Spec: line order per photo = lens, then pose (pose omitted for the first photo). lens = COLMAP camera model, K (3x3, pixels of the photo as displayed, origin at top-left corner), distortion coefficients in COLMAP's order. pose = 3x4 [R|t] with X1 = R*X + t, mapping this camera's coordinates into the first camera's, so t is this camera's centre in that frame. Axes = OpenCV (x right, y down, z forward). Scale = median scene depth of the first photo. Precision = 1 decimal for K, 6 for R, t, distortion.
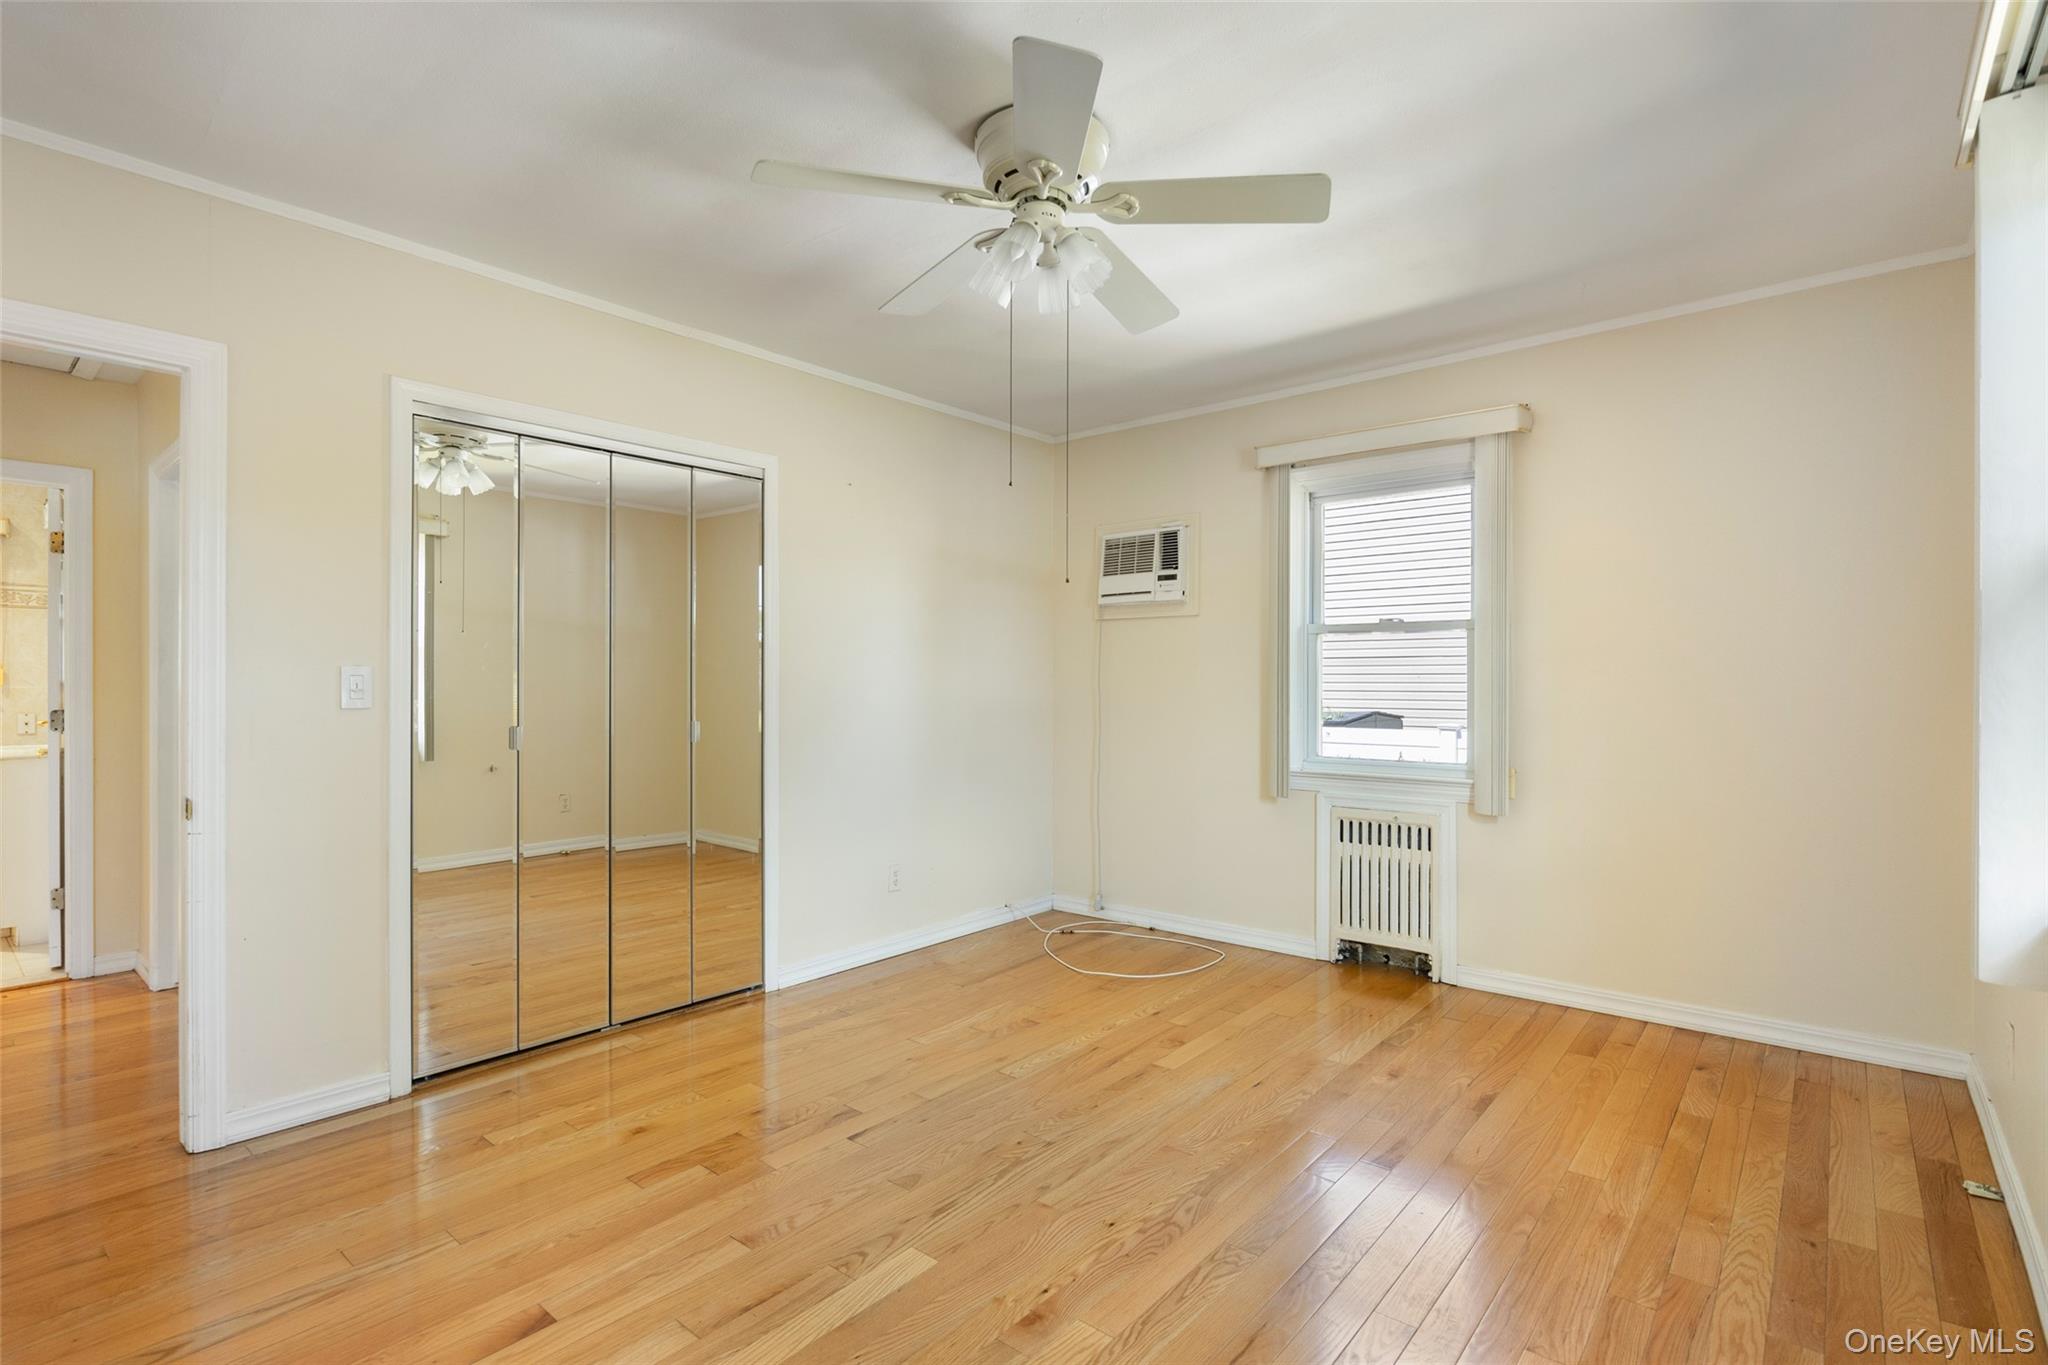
lens RADIAL K [[966.9, 0, 1034.4], [0, 966.9, 693.7], [0, 0, 1]] dist [-0.004032, -0.000428]
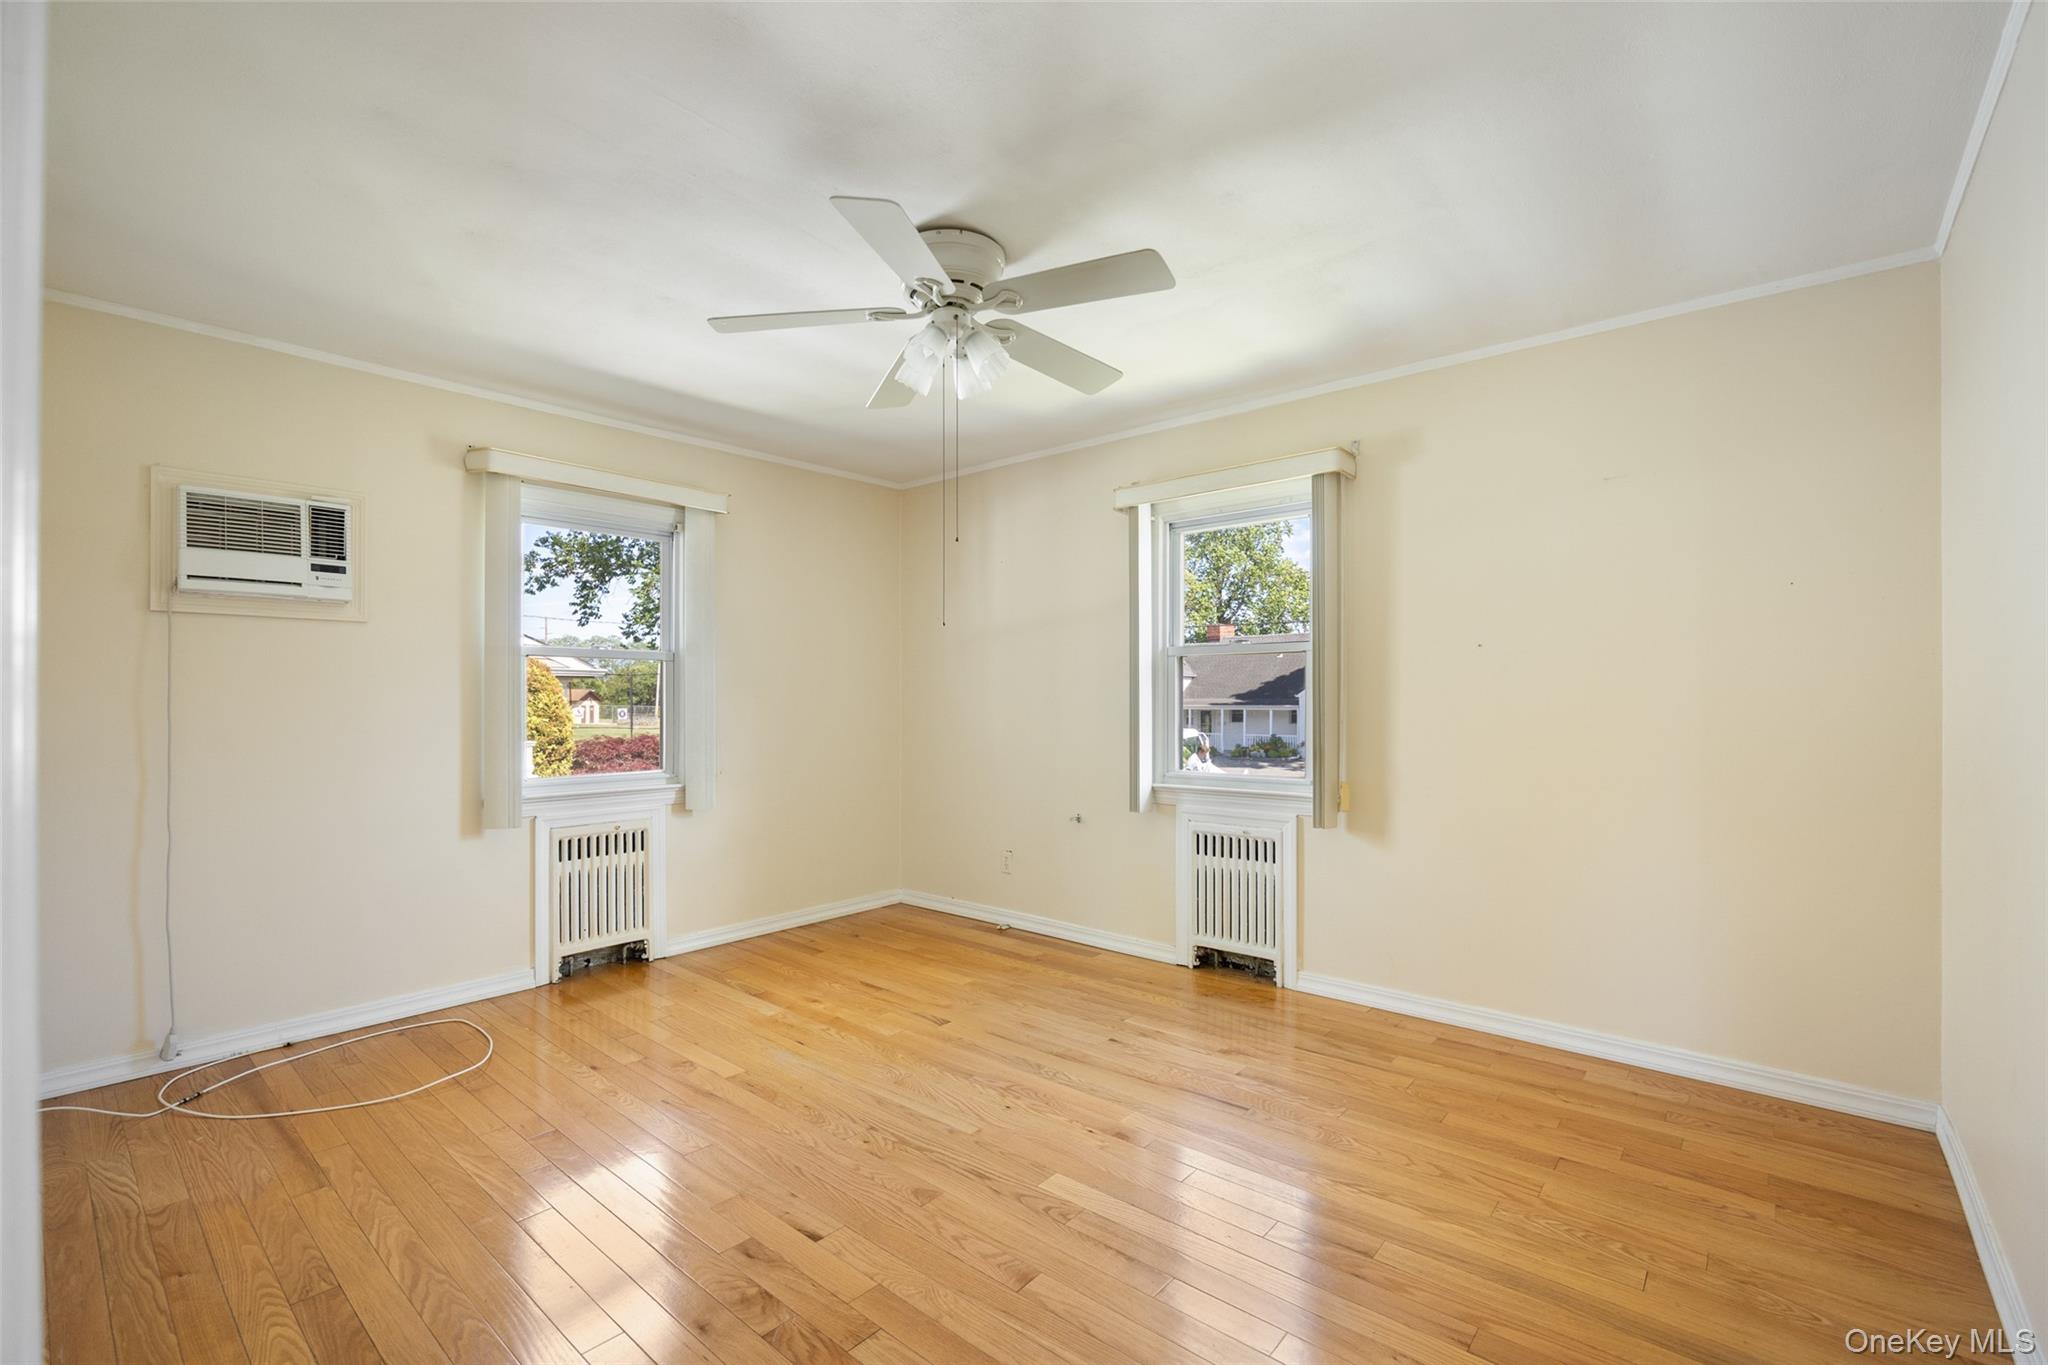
lens RADIAL K [[885.6, 0, 1023.2], [0, 885.6, 696.8], [0, 0, 1]] dist [-0.015449, -0.000174]
pose [[0.013564, 0.002066, 0.999906, -0.659127], [0.010798, 0.999939, -0.002212, -0.014726], [-0.999850, 0.010827, 0.013540, 0.540222]]
